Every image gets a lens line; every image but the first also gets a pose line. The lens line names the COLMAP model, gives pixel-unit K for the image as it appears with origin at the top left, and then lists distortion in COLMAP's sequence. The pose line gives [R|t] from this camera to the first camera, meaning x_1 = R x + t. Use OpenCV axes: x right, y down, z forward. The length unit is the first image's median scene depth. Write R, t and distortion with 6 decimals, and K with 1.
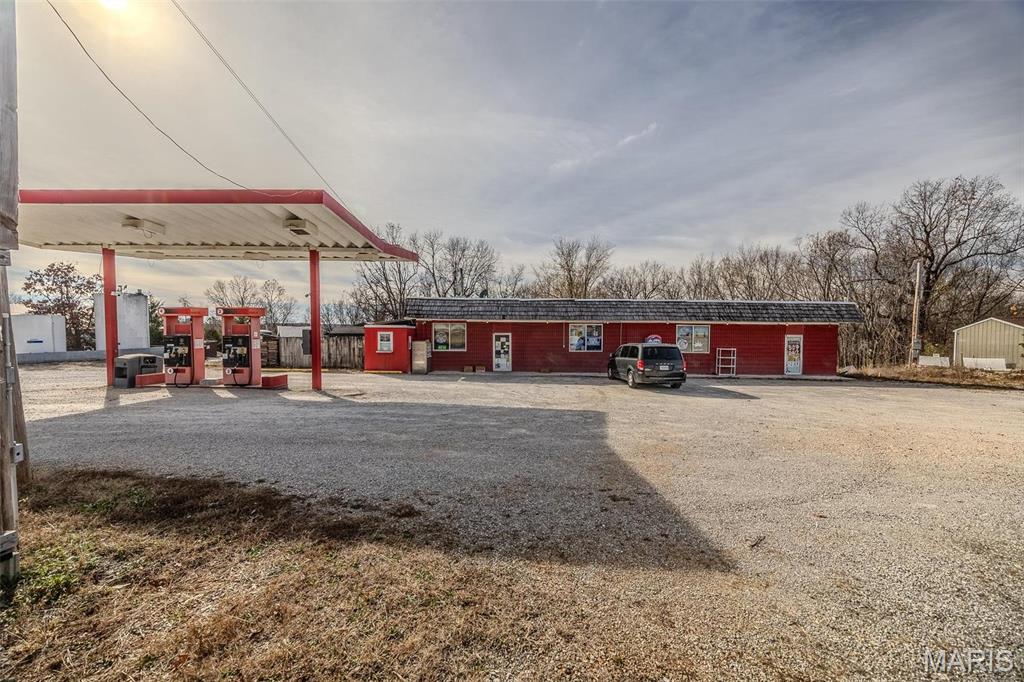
lens RADIAL K [[383.5, 0, 512.0], [0, 383.5, 341.0], [0, 0, 1]] dist [-0.001969, 0.000127]
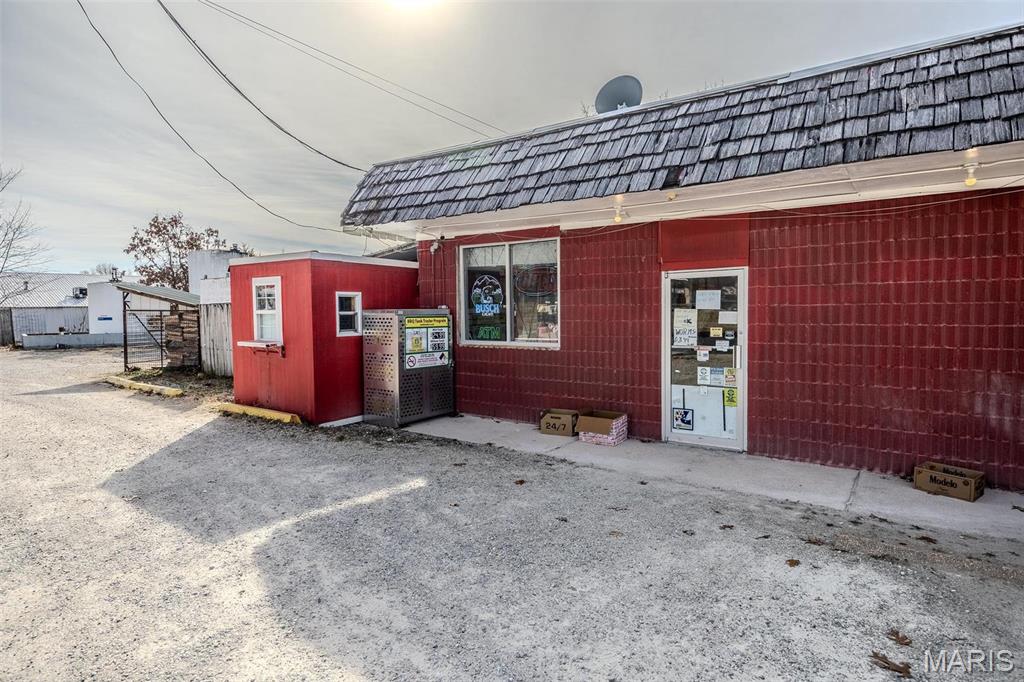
lens RADIAL K [[543.3, 0, 512.0], [0, 543.3, 341.0], [0, 0, 1]] dist [-0.002048, -0.000335]
pose [[0.826616, 0.023728, -0.562267, 0.058193], [0.000304, 0.999092, 0.042609, 0.006539], [0.562767, -0.035392, 0.825858, 0.690205]]
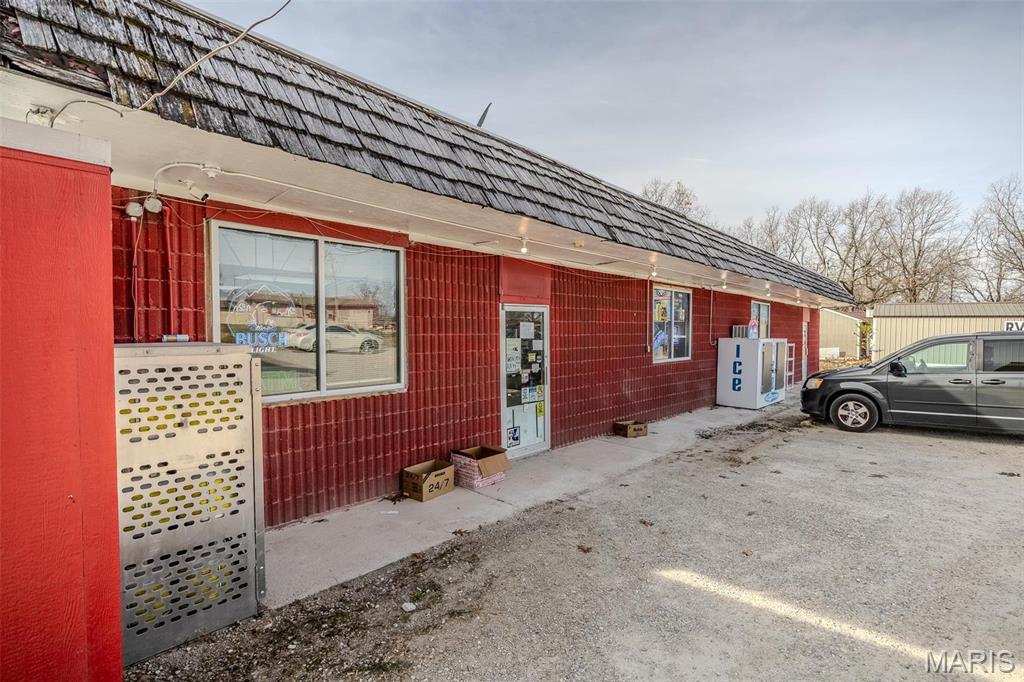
lens RADIAL K [[473.2, 0, 512.0], [0, 473.2, 341.0], [0, 0, 1]] dist [-0.002393, -0.000628]
pose [[0.682049, -0.019656, 0.731042, -0.263182], [0.017887, 0.999788, 0.010194, 0.000021], [-0.731088, 0.006123, 0.682256, 0.797523]]
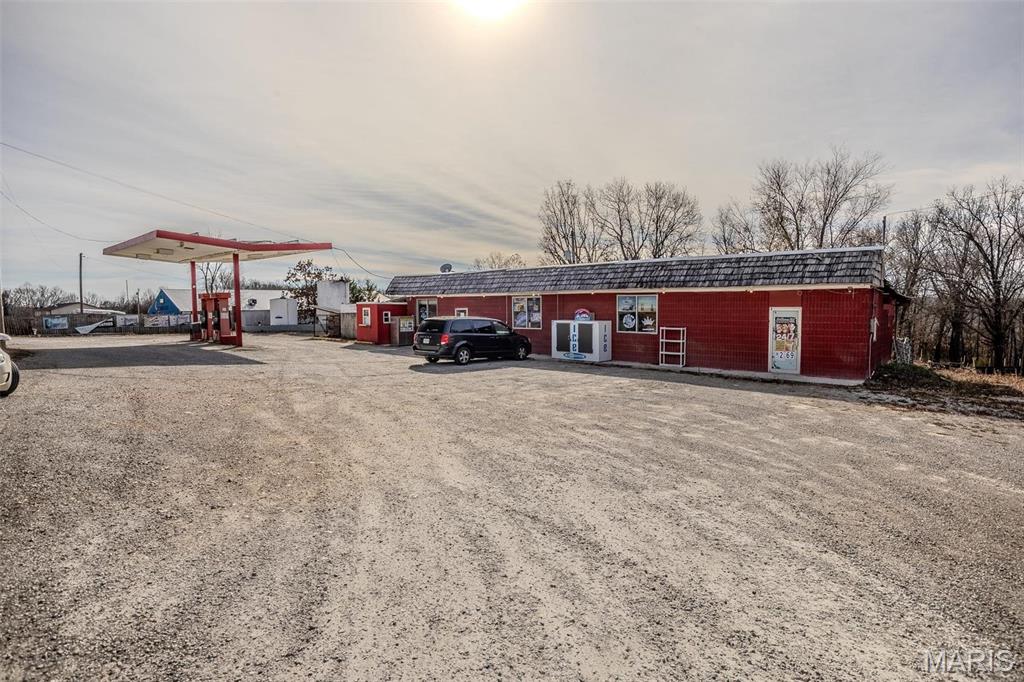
lens RADIAL K [[500.4, 0, 512.0], [0, 500.4, 341.0], [0, 0, 1]] dist [-0.001948, -0.000166]
pose [[0.760546, 0.034415, -0.648371, 0.899828], [-0.003801, 0.998813, 0.048558, 0.000556], [0.649273, -0.034466, 0.759774, 0.120953]]
